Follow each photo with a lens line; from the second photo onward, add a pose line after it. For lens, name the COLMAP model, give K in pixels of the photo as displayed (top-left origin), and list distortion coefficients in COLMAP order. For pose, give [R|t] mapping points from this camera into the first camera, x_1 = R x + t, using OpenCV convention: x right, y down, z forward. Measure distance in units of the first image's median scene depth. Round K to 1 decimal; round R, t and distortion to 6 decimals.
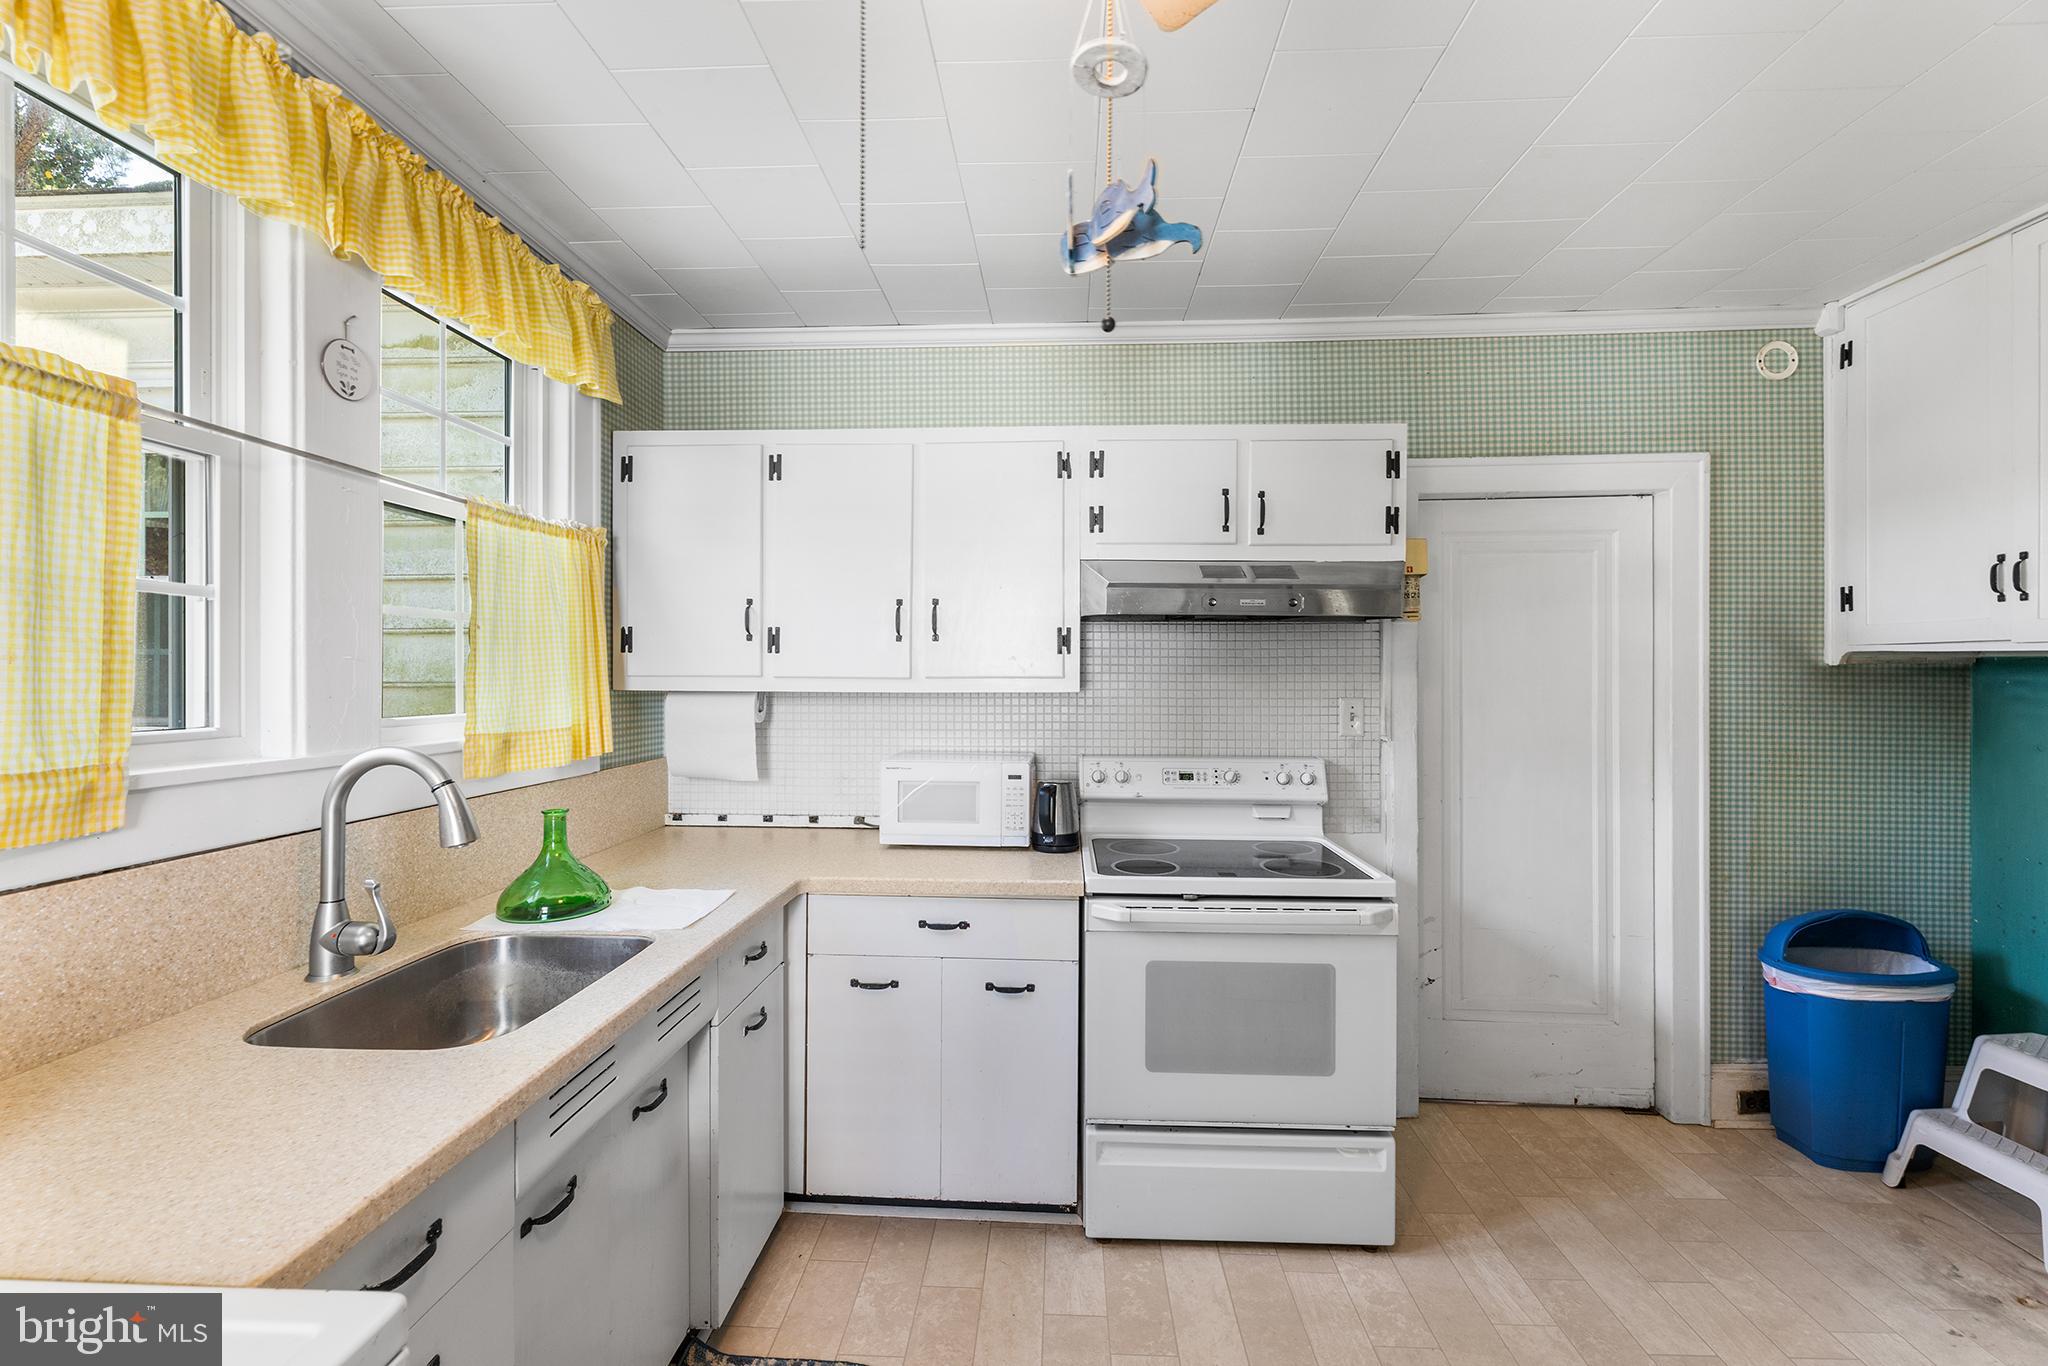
lens RADIAL K [[833.2, 0, 1027.9], [0, 833.2, 672.8], [0, 0, 1]] dist [0.000826, -0.000023]
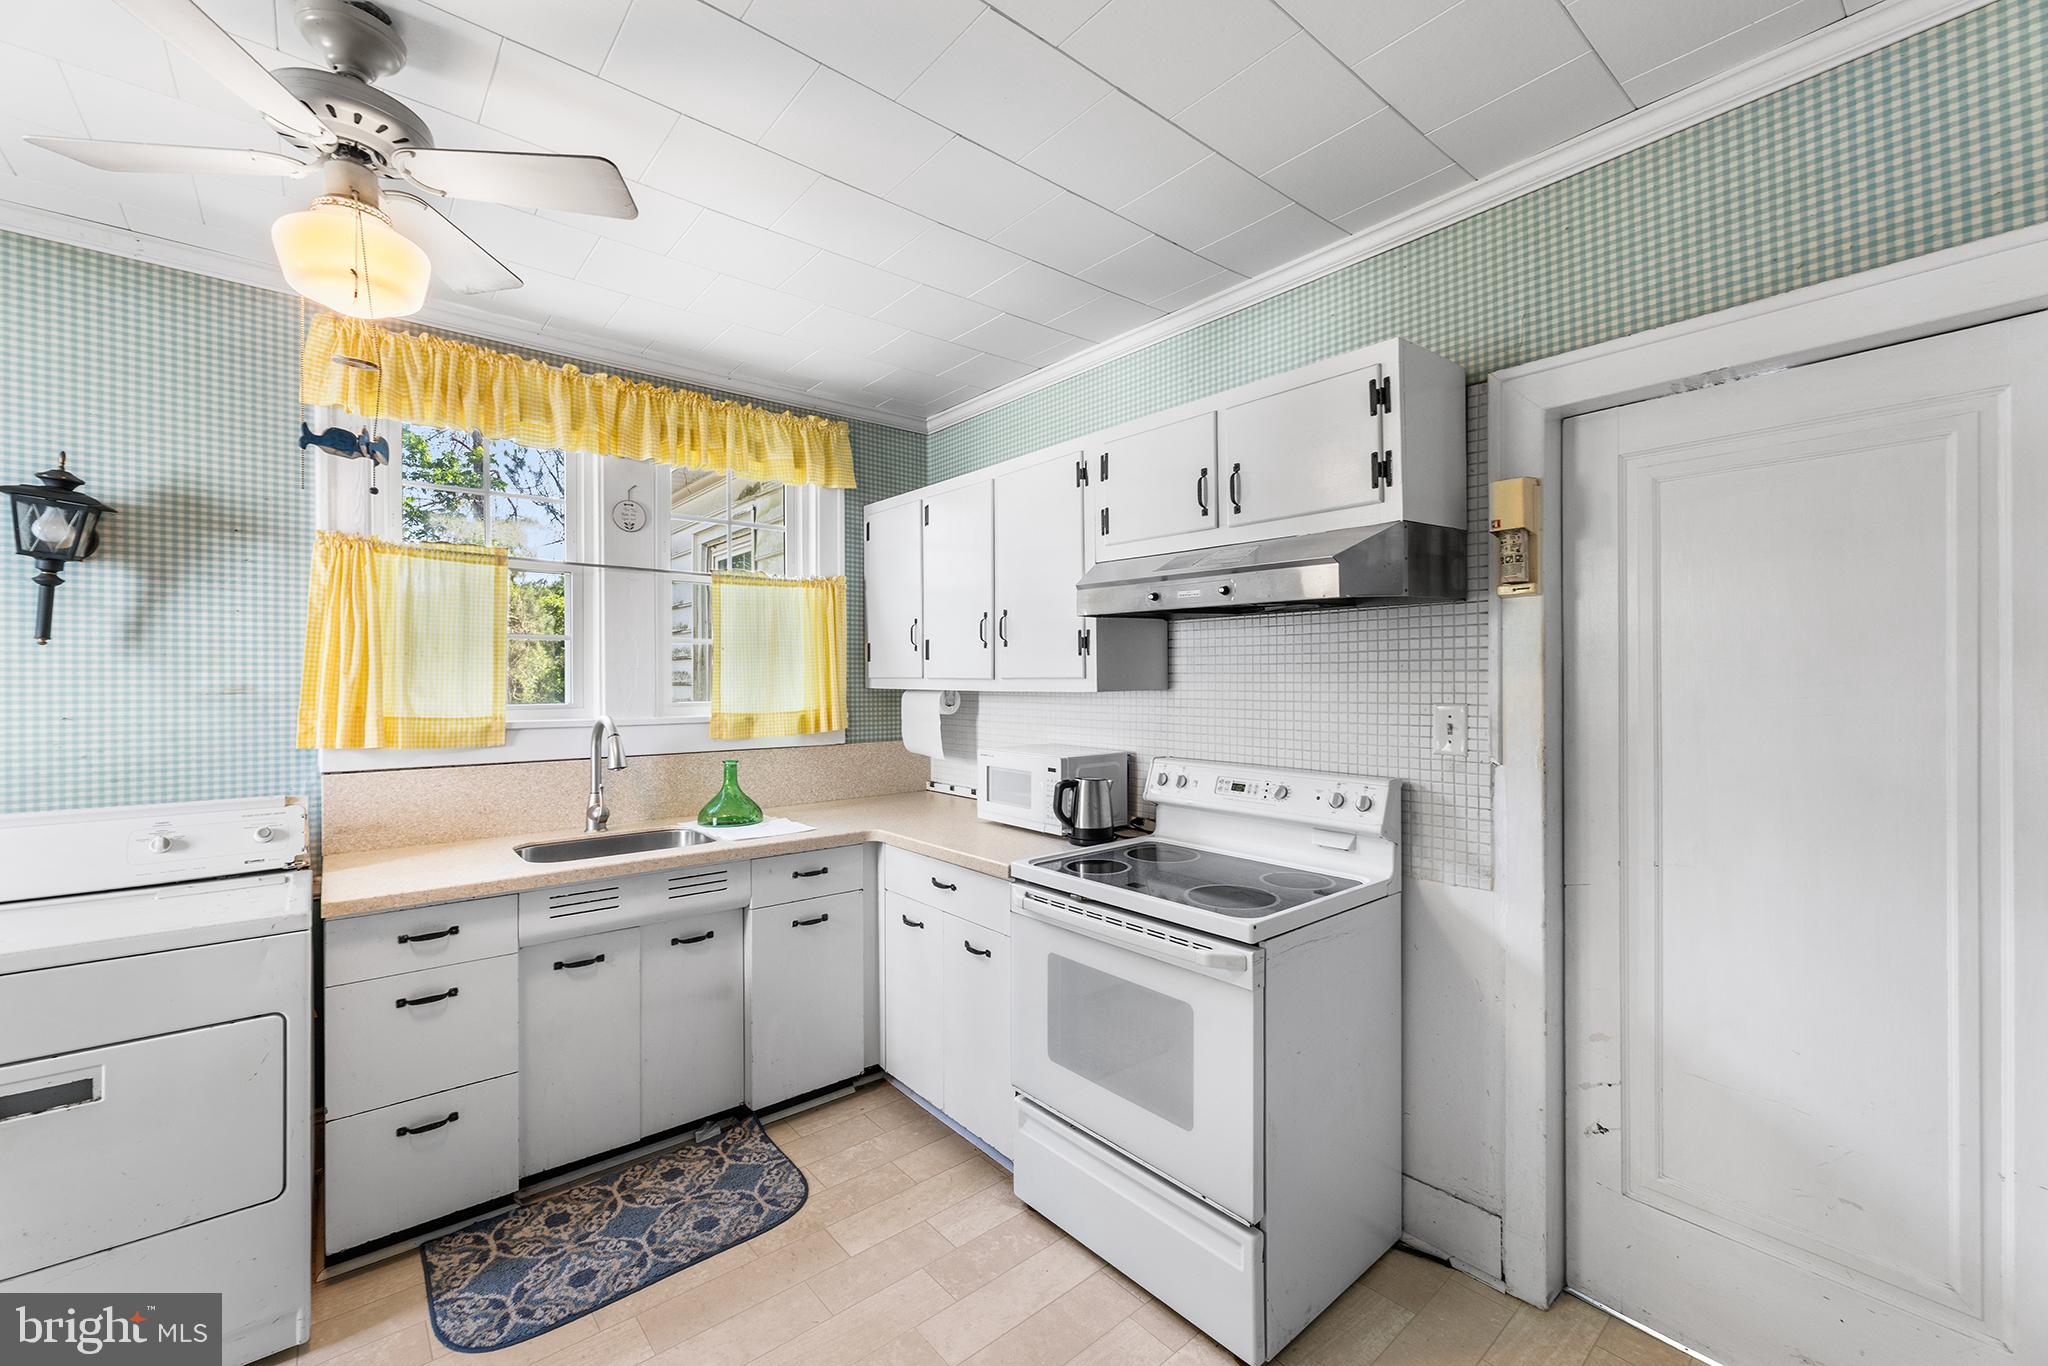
lens RADIAL K [[833.6, 0, 1030.2], [0, 833.6, 679.5], [0, 0, 1]] dist [0.001036, -0.000115]
pose [[0.683911, -0.002858, -0.729559, 0.694193], [0.005182, 0.999986, 0.000941, 0.005919], [0.729547, -0.004424, 0.683917, 0.219046]]
